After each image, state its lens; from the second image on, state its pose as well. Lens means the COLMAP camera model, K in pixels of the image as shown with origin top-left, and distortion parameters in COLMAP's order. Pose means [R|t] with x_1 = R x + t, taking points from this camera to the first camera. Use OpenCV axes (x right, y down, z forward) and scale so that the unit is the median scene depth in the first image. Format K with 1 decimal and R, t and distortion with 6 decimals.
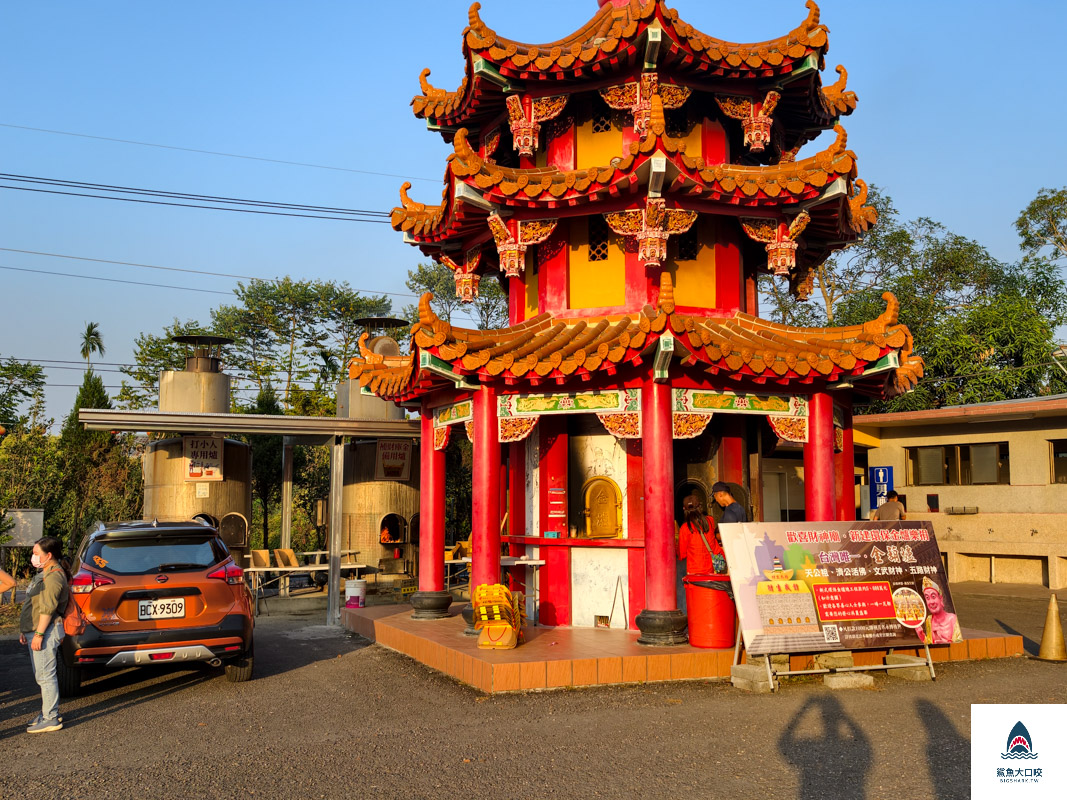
lens RADIAL K [[1076.0, 0, 533.5], [0, 1076.0, 400.0], [0, 0, 1]] dist [0.146263, -0.331682]
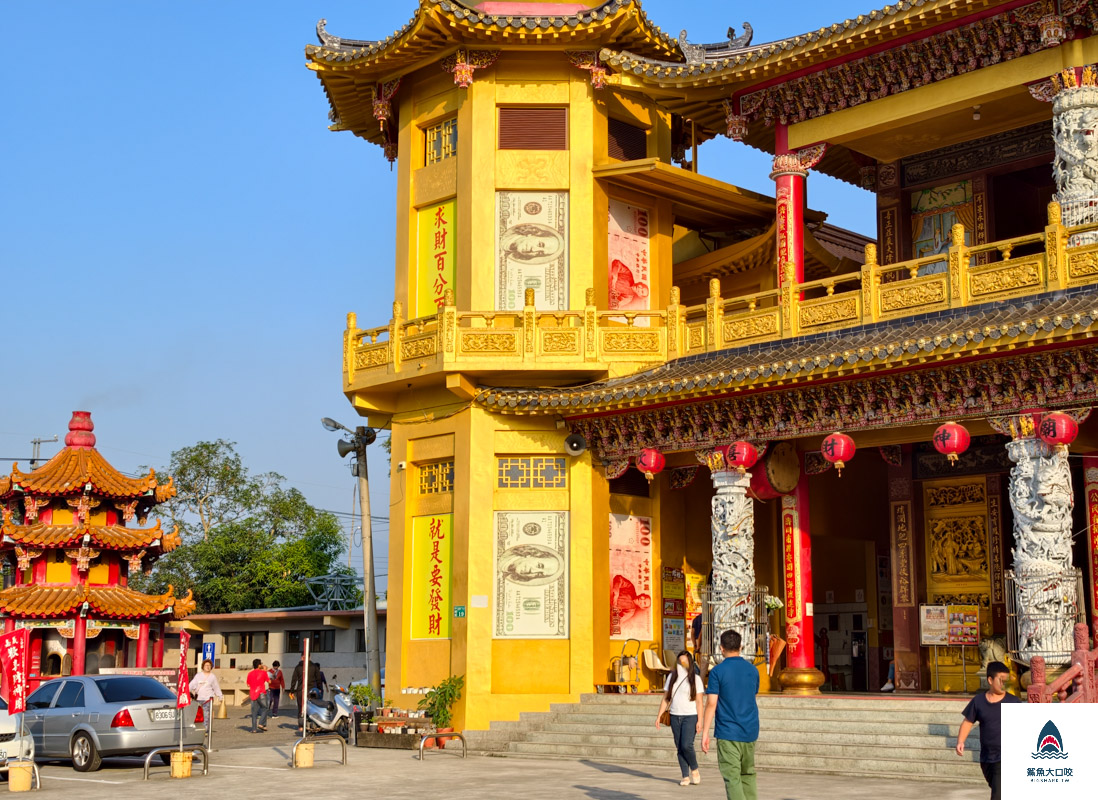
lens RADIAL K [[1650.9, 0, 549.0], [0, 1650.9, 400.0], [0, 0, 1]] dist [0.120858, -0.096337]
pose [[0.926556, 0.064122, 0.370650, -0.377359], [-0.038751, 0.996392, -0.075503, -0.282911], [-0.374155, 0.055595, 0.925698, -3.280205]]
